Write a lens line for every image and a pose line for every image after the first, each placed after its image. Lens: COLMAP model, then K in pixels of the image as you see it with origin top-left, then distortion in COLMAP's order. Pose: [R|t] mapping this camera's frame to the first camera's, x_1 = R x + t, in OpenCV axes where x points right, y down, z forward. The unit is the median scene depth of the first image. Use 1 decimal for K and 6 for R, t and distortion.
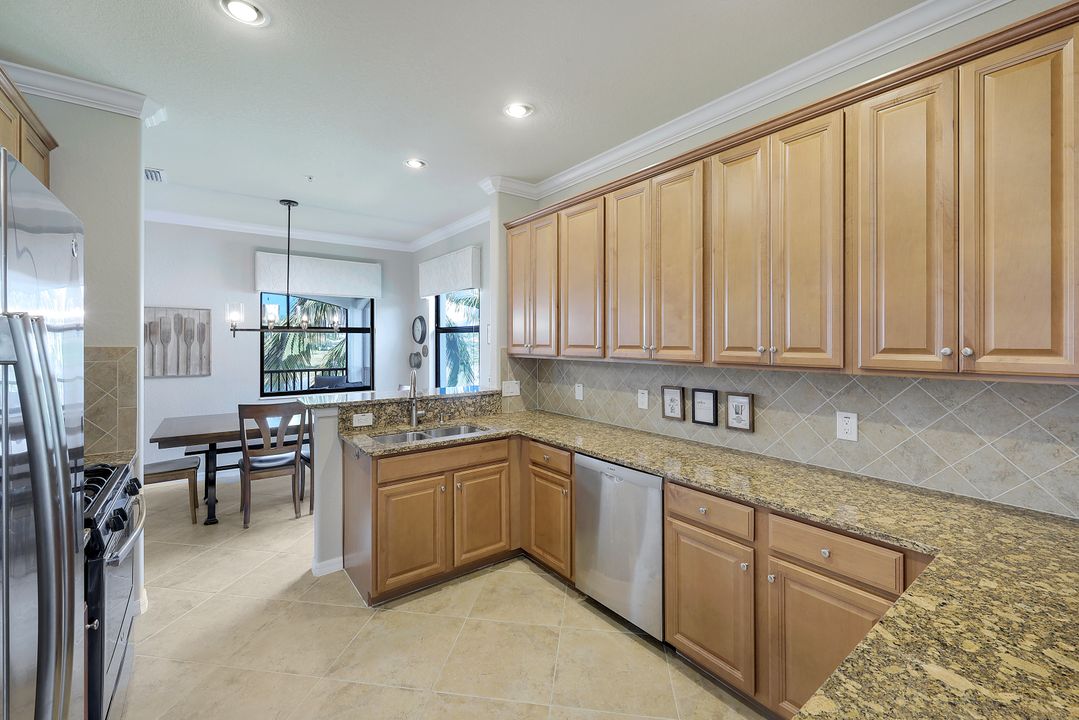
lens RADIAL K [[444.5, 0, 543.9], [0, 444.5, 343.4], [0, 0, 1]] dist [0.014260, -0.000040]
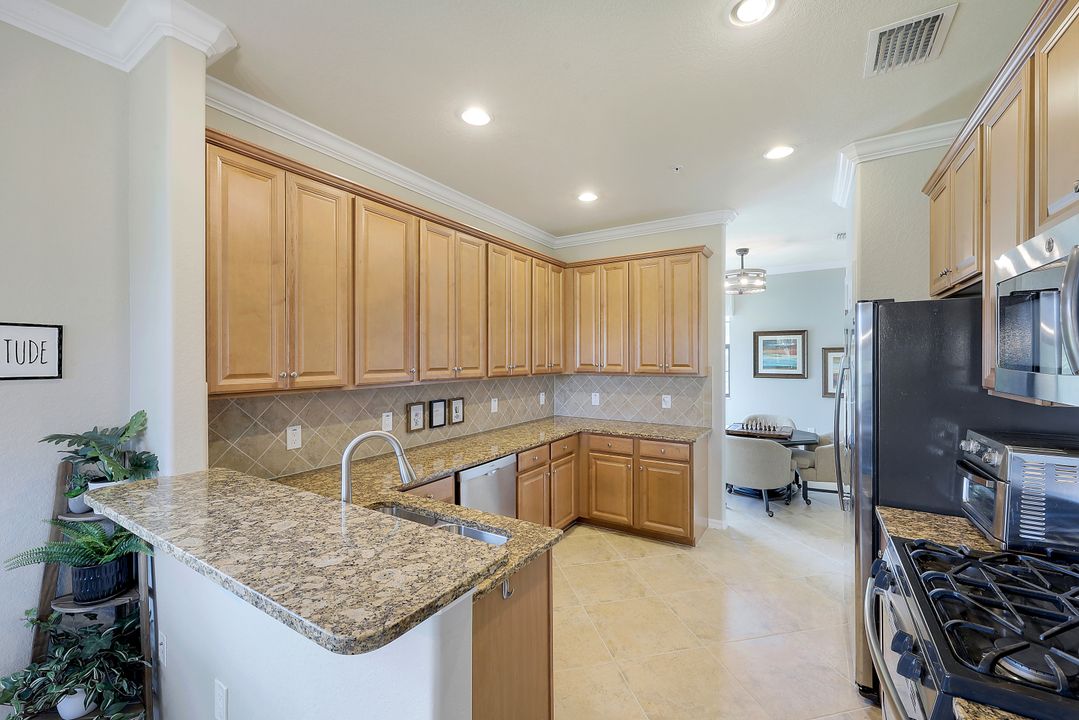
lens RADIAL K [[440.6, 0, 532.0], [0, 440.6, 354.8], [0, 0, 1]] dist [-0.000393, -0.000134]
pose [[-0.341739, 0.005308, 0.939780, -0.862089], [0.005962, 0.999976, -0.003480, -0.020596], [-0.939776, 0.004413, -0.341762, 1.083165]]
